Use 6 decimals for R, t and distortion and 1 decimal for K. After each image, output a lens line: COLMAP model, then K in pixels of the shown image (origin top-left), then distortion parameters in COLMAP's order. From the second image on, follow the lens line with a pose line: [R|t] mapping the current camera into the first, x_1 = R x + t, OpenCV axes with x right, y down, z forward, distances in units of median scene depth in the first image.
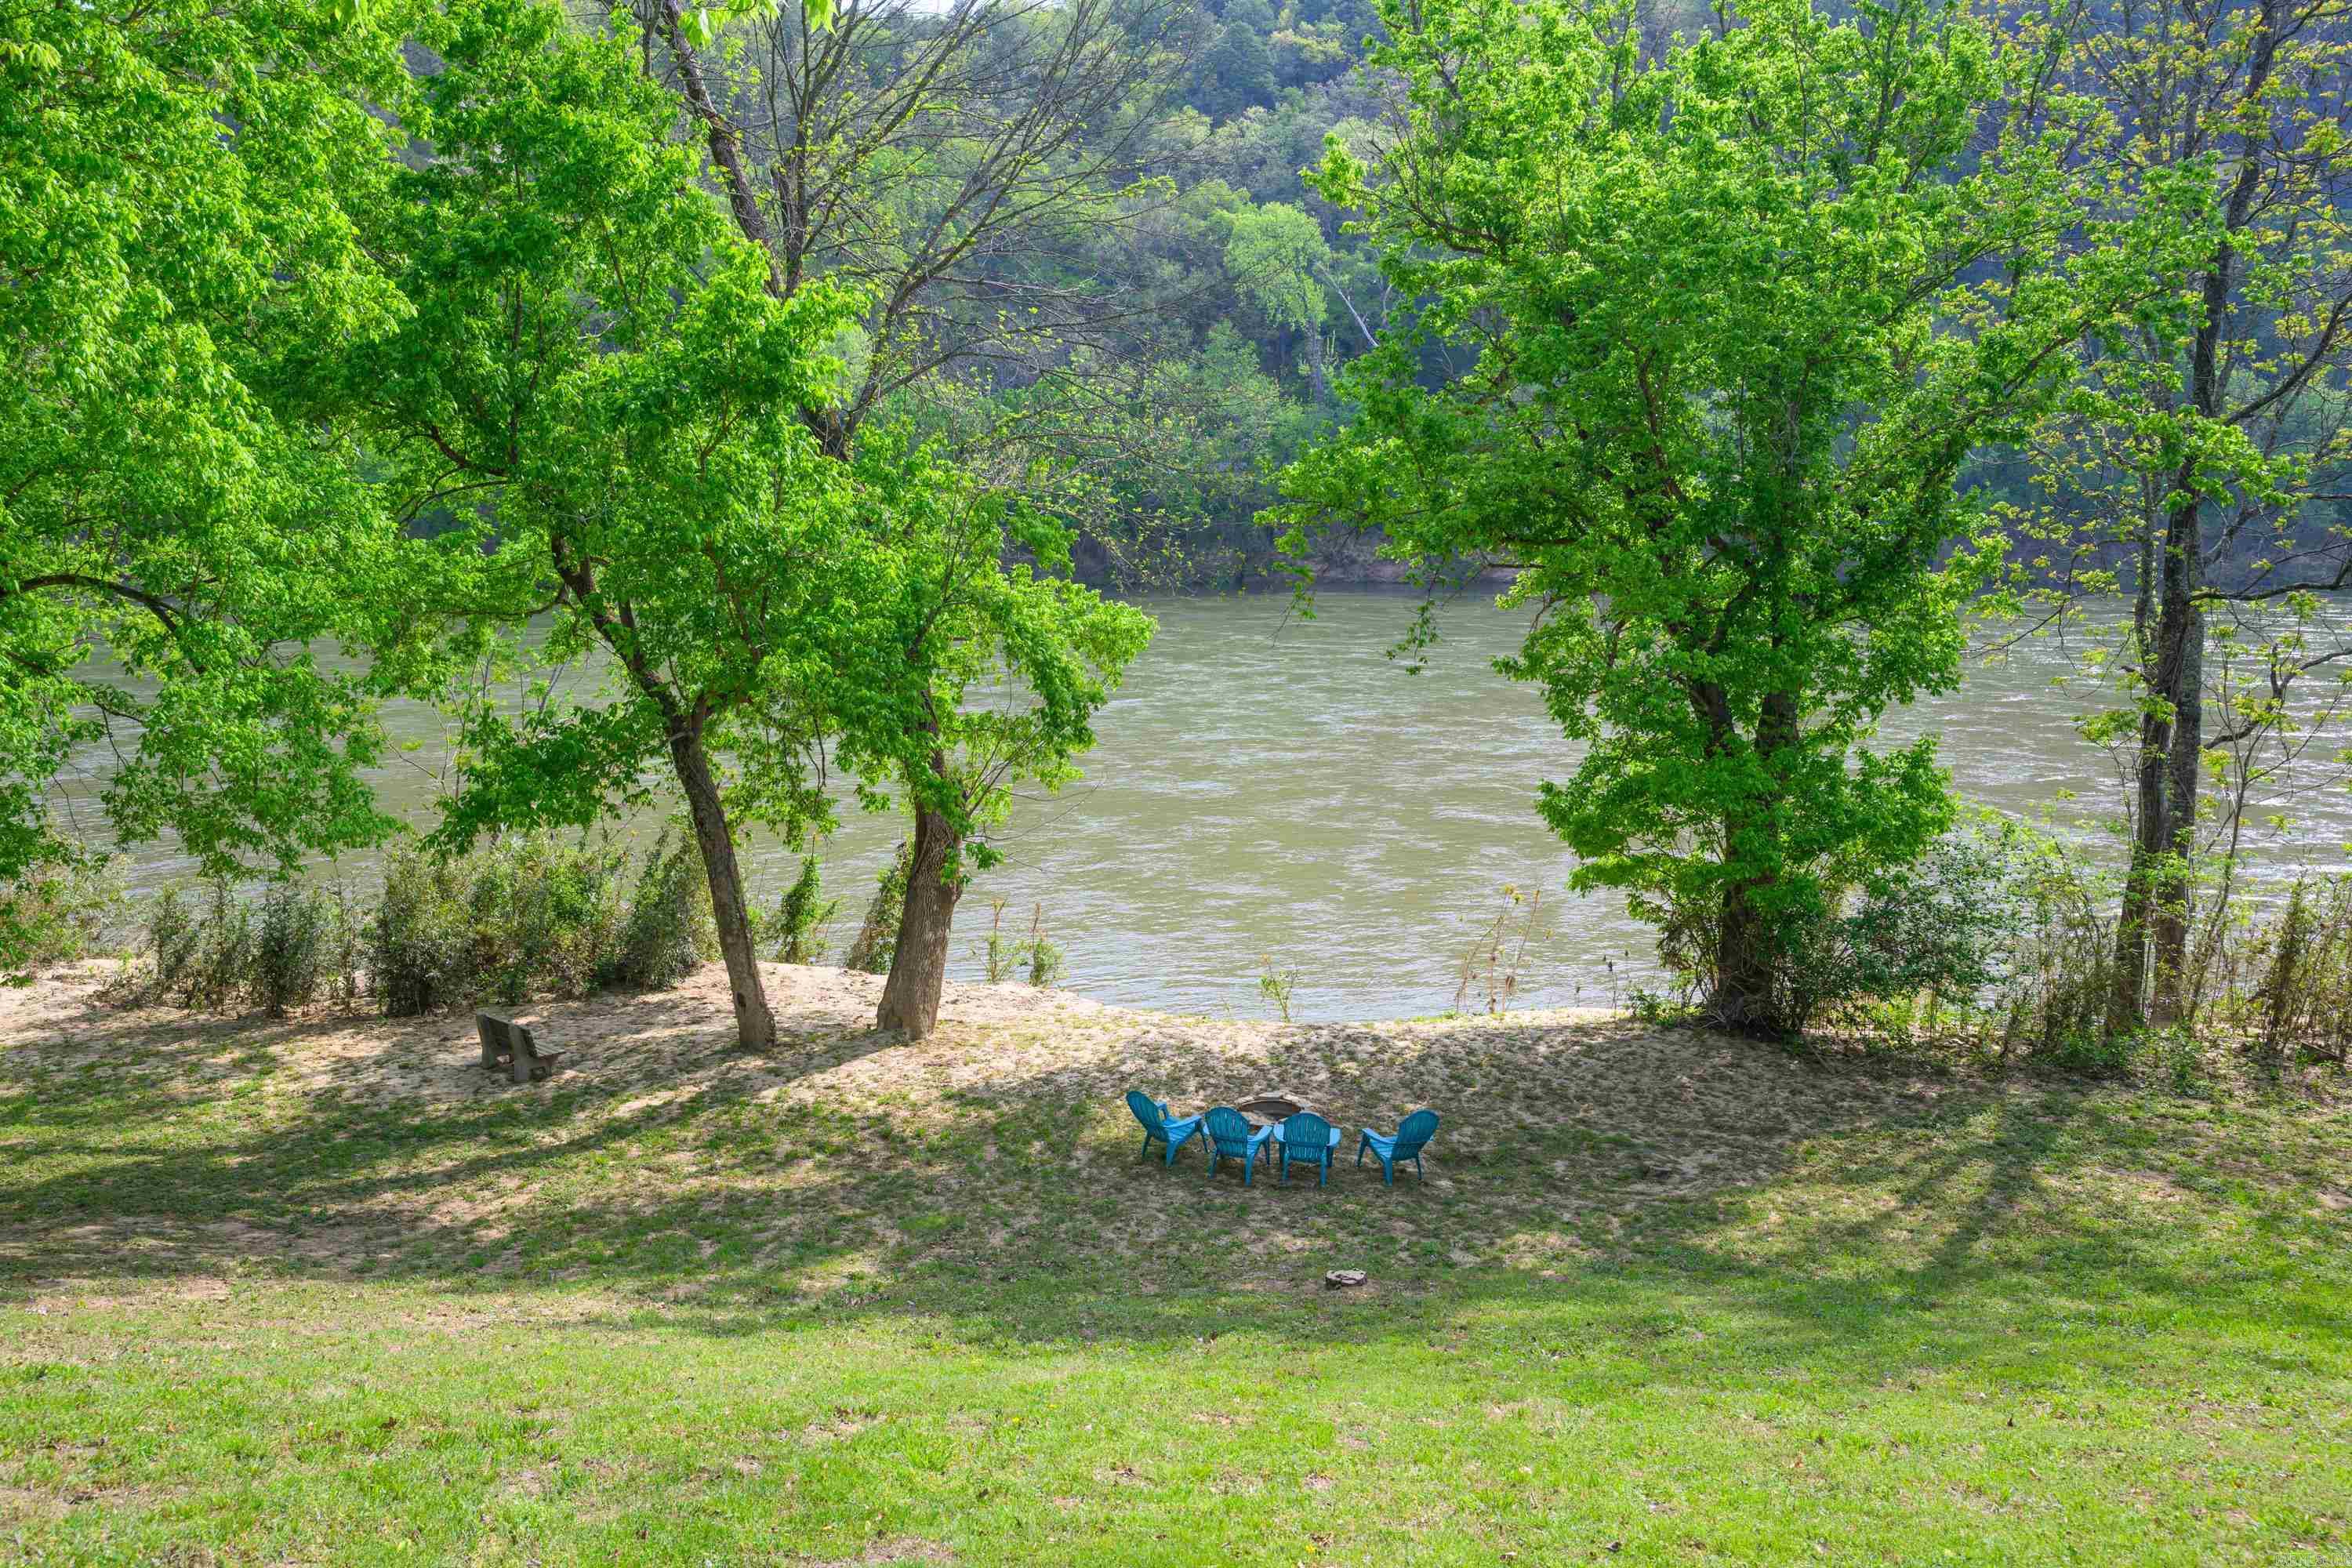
lens RADIAL K [[1797.2, 0, 1176.0], [0, 1797.2, 784.0], [0, 0, 1]] dist [-0.002547, -0.006222]
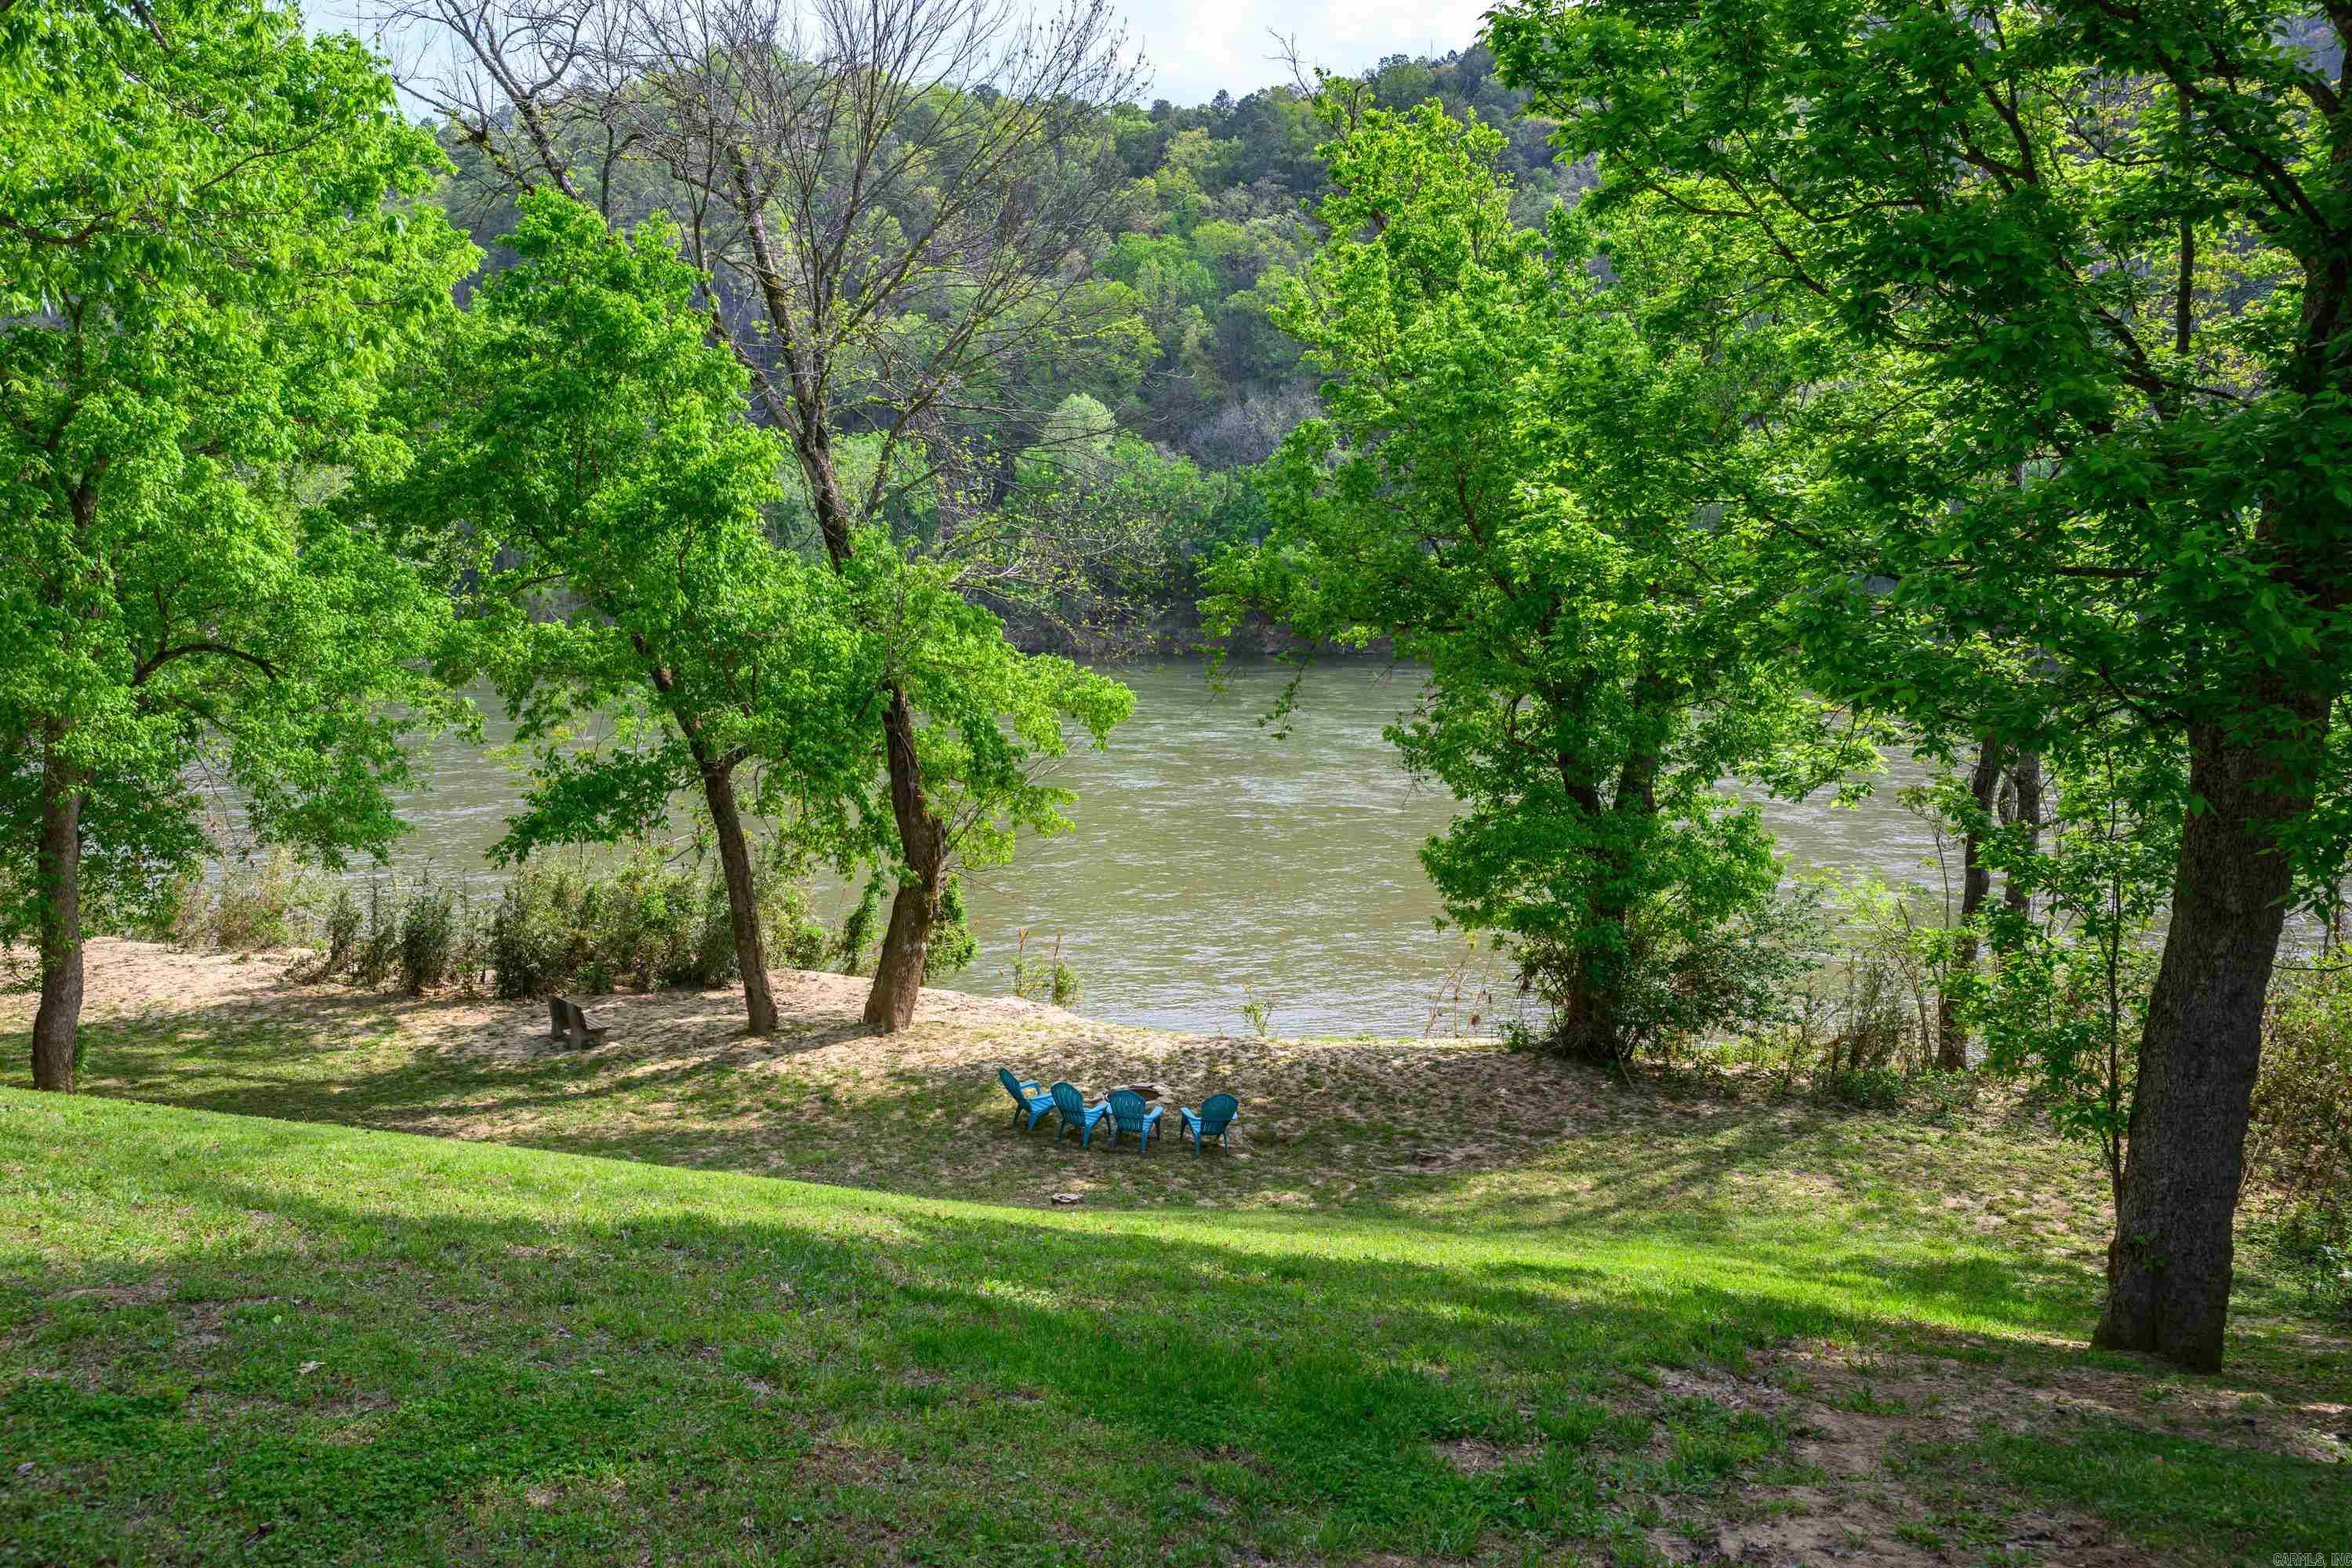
lens RADIAL K [[1797.2, 0, 1176.0], [0, 1797.2, 784.0], [0, 0, 1]] dist [-0.002547, -0.006222]
pose [[0.988382, 0.025521, -0.149833, 0.230847], [-0.031128, 0.998896, -0.035196, 0.012346], [0.148770, 0.039451, 0.988085, -0.180121]]
